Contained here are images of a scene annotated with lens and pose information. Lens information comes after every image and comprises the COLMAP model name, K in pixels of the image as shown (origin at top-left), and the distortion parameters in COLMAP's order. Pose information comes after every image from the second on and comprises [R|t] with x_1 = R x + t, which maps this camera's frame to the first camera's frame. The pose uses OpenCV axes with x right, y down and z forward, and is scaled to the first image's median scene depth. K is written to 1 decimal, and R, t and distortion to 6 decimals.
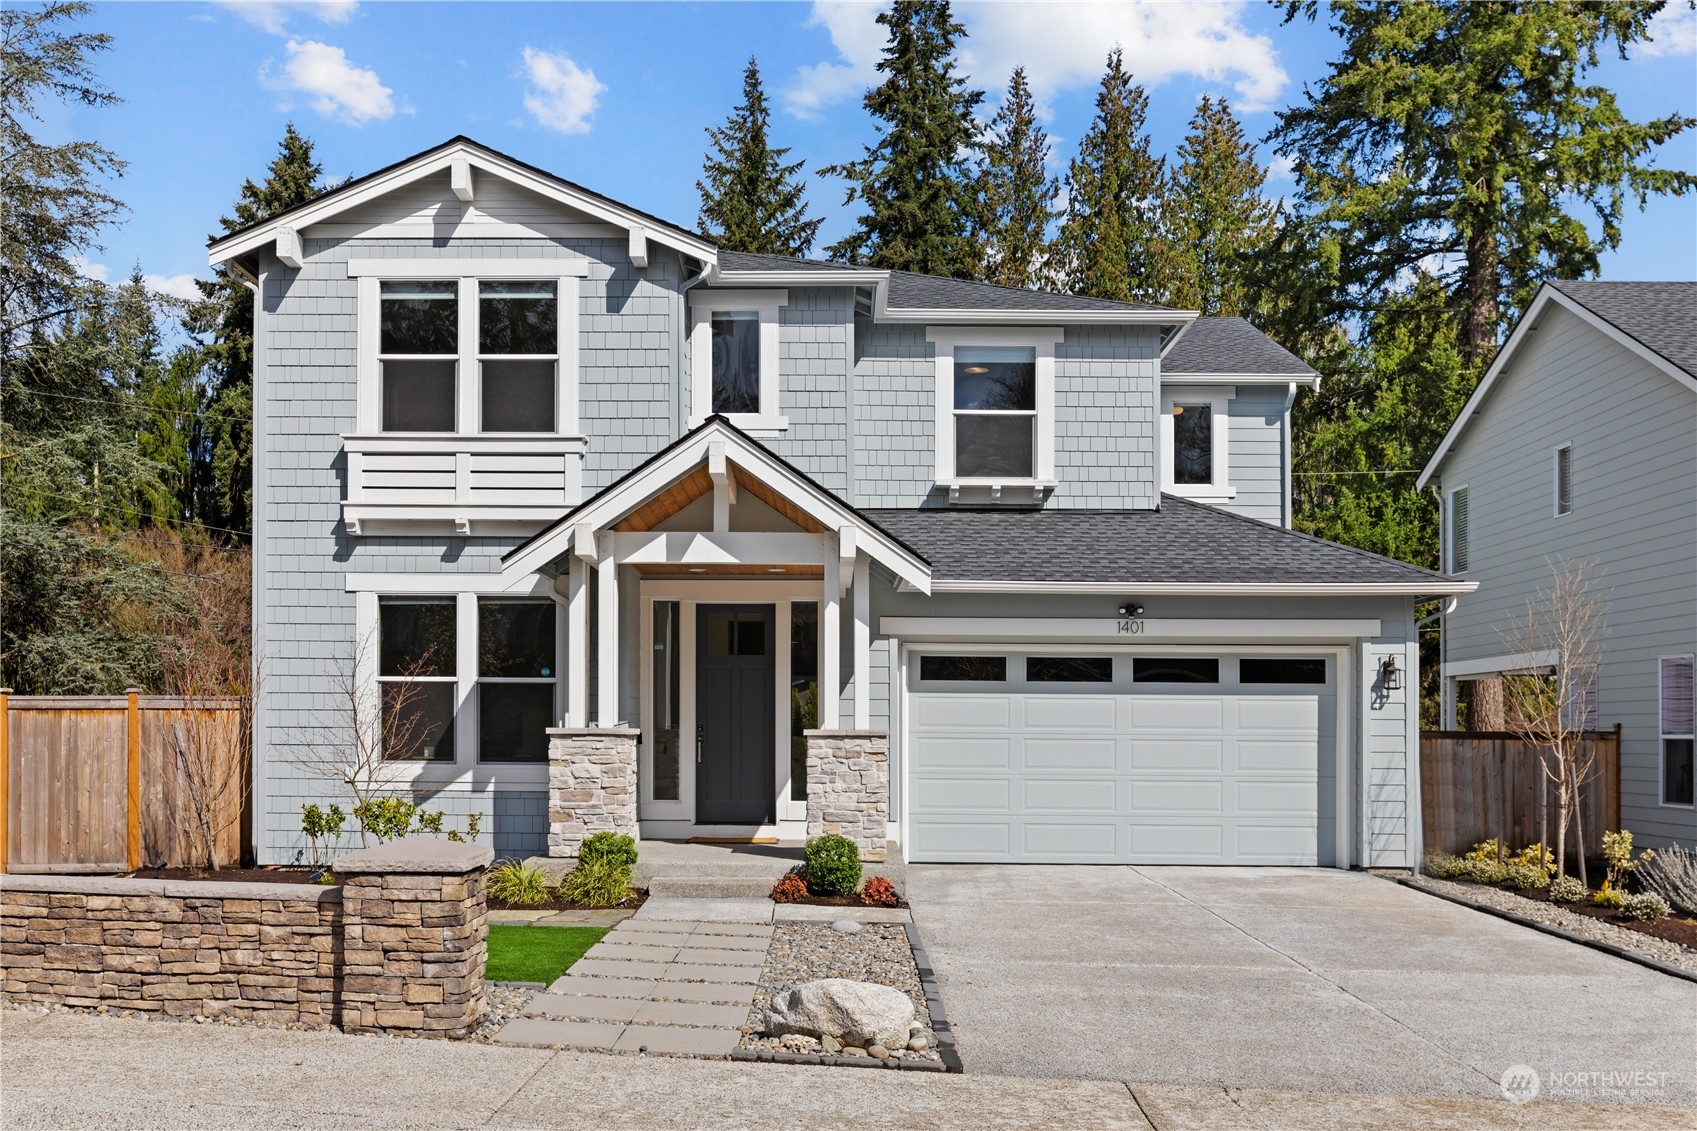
lens RADIAL K [[1693.0, 0, 790.9], [0, 1693.0, 734.1], [0, 0, 1]] dist [-0.012615, -0.005421]
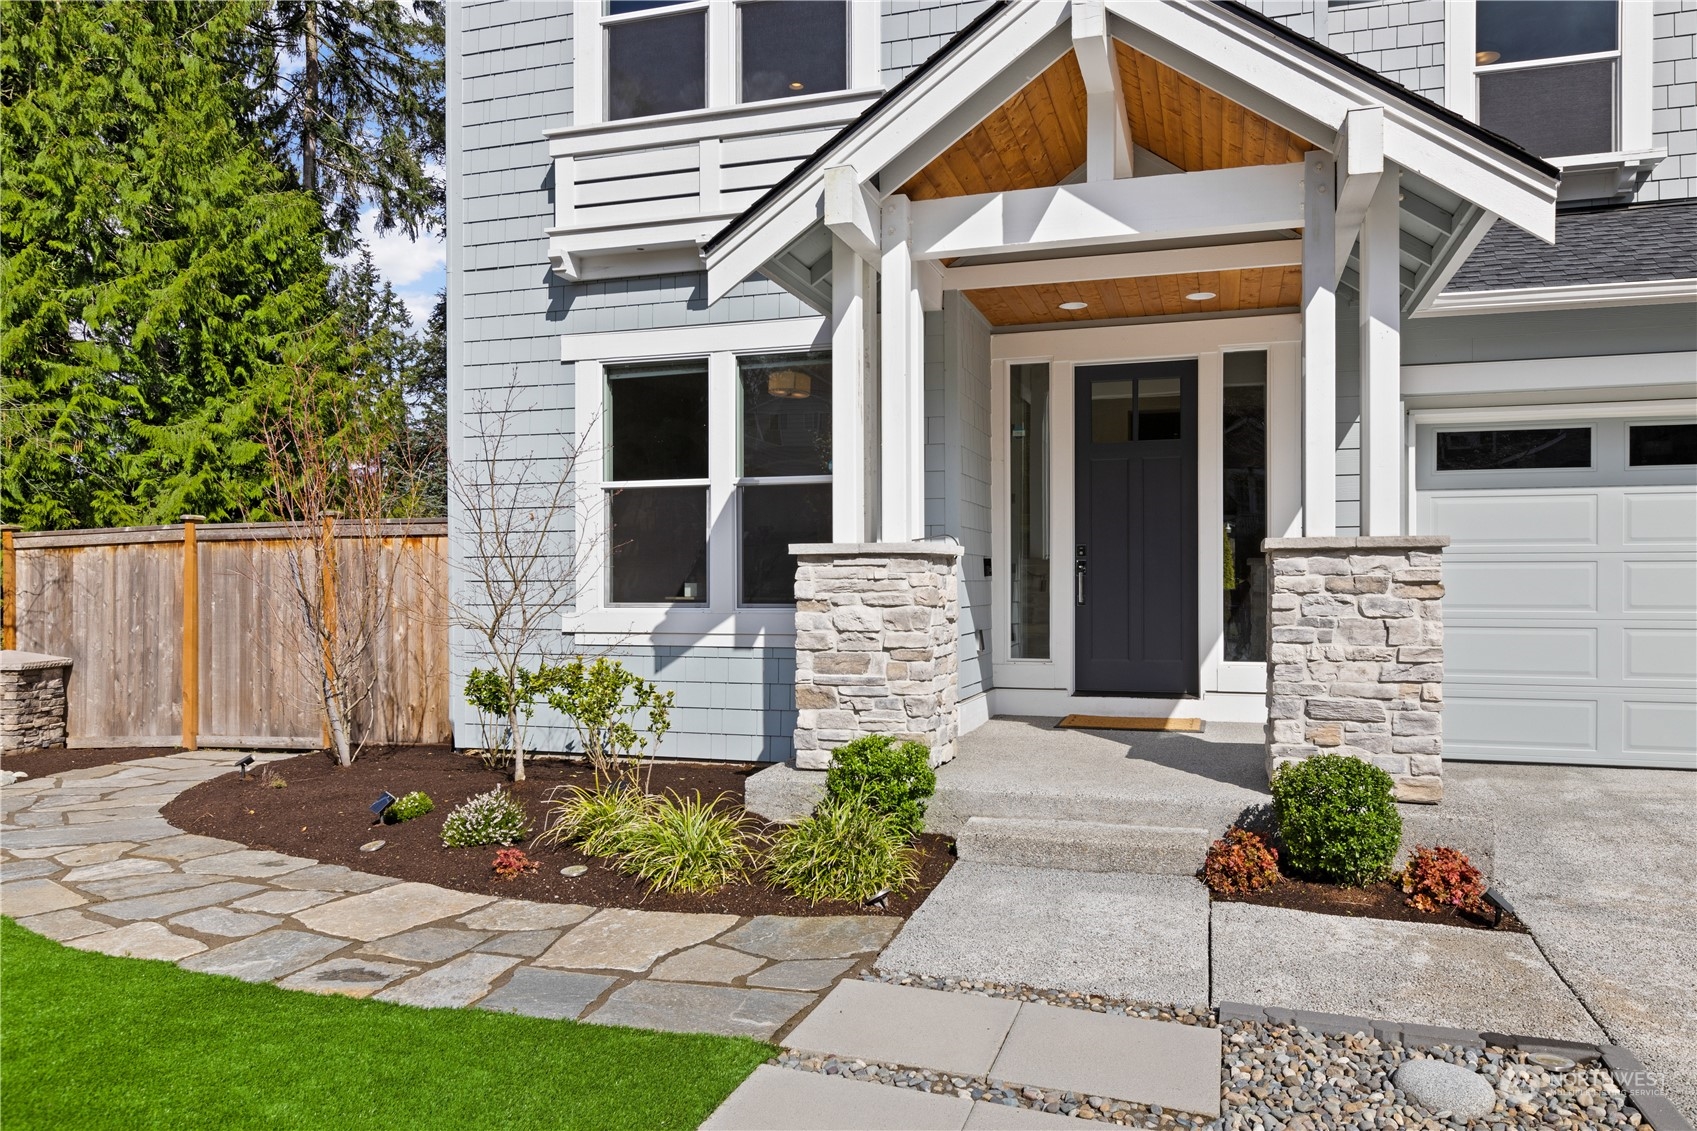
lens RADIAL K [[1182.9, 0, 847.6], [0, 1182.9, 613.7], [0, 0, 1]] dist [-0.004260, -0.001173]
pose [[0.959725, -0.002576, -0.280928, -0.011710], [0.009750, 0.999661, 0.024141, 0.009353], [0.280771, -0.025908, 0.959425, 0.560297]]
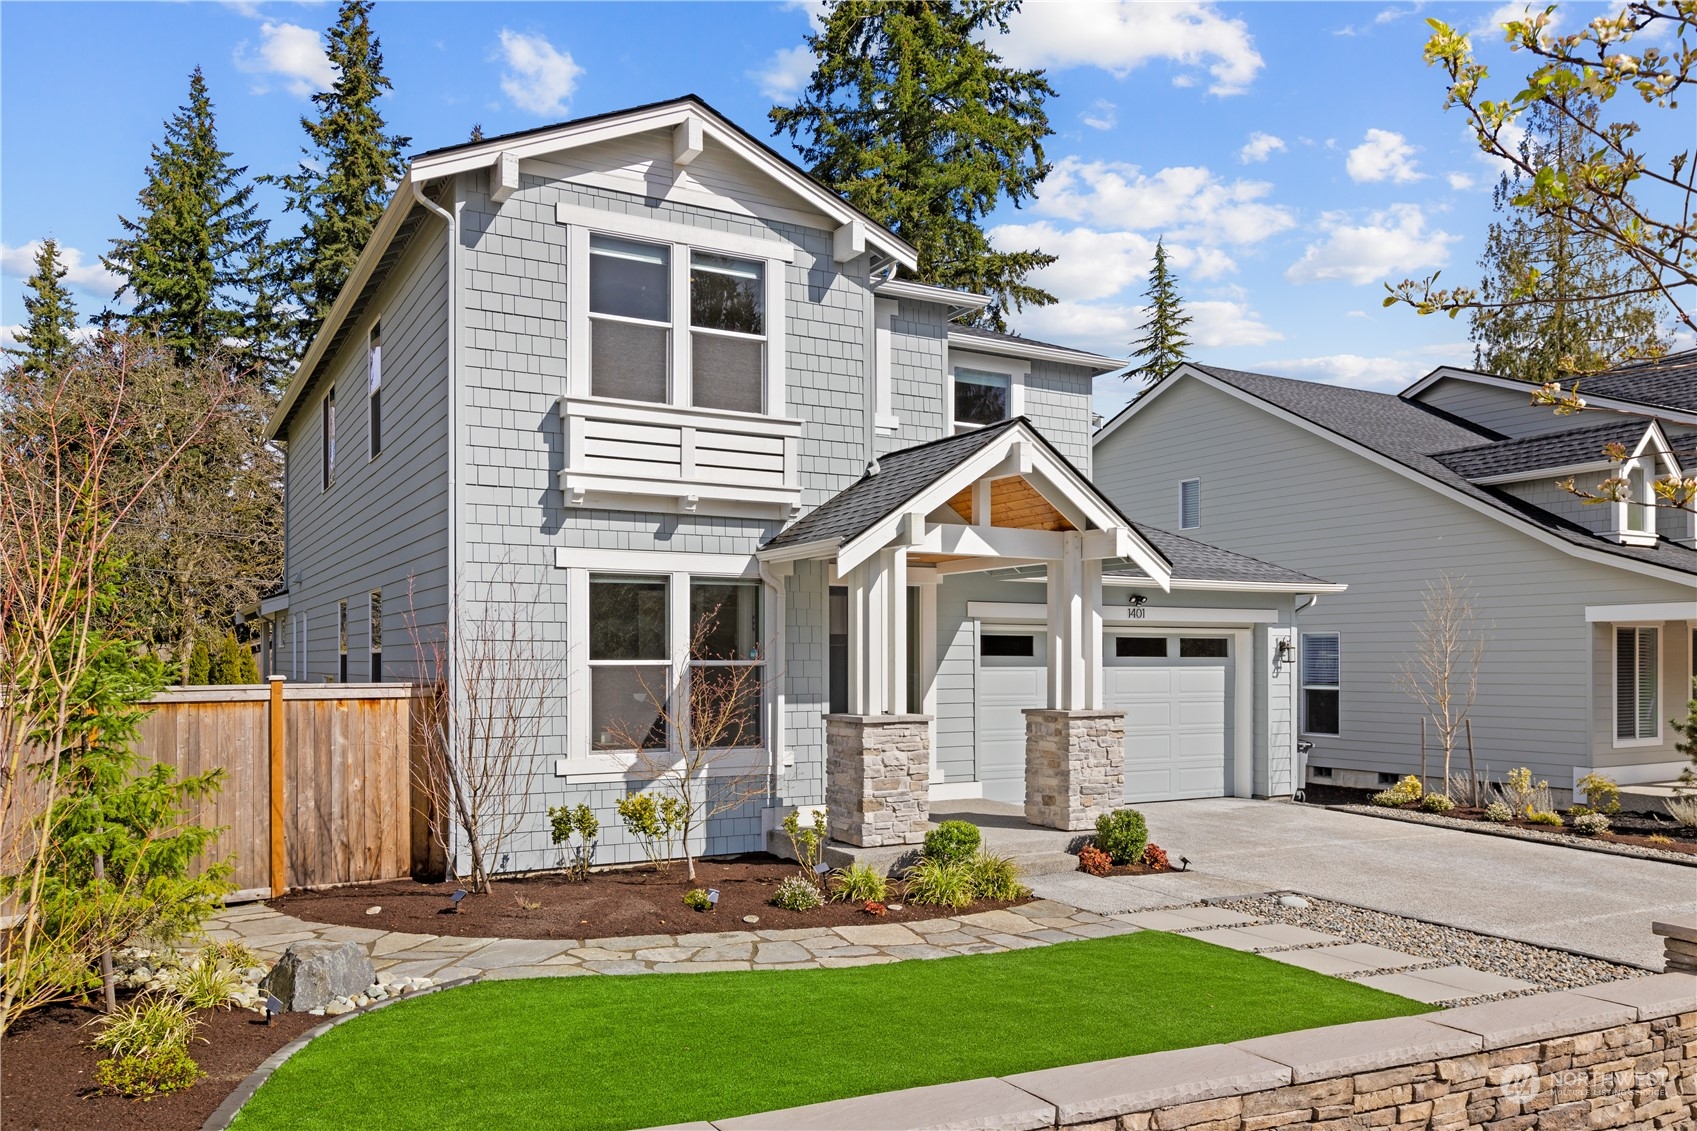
lens RADIAL K [[1263.4, 0, 849.9], [0, 1263.4, 656.3], [0, 0, 1]] dist [0.005449, -0.004814]
pose [[0.860377, -0.006012, 0.509623, -0.475251], [0.006279, 0.999980, 0.001197, -0.036255], [-0.509620, 0.002170, 0.860397, 0.333183]]
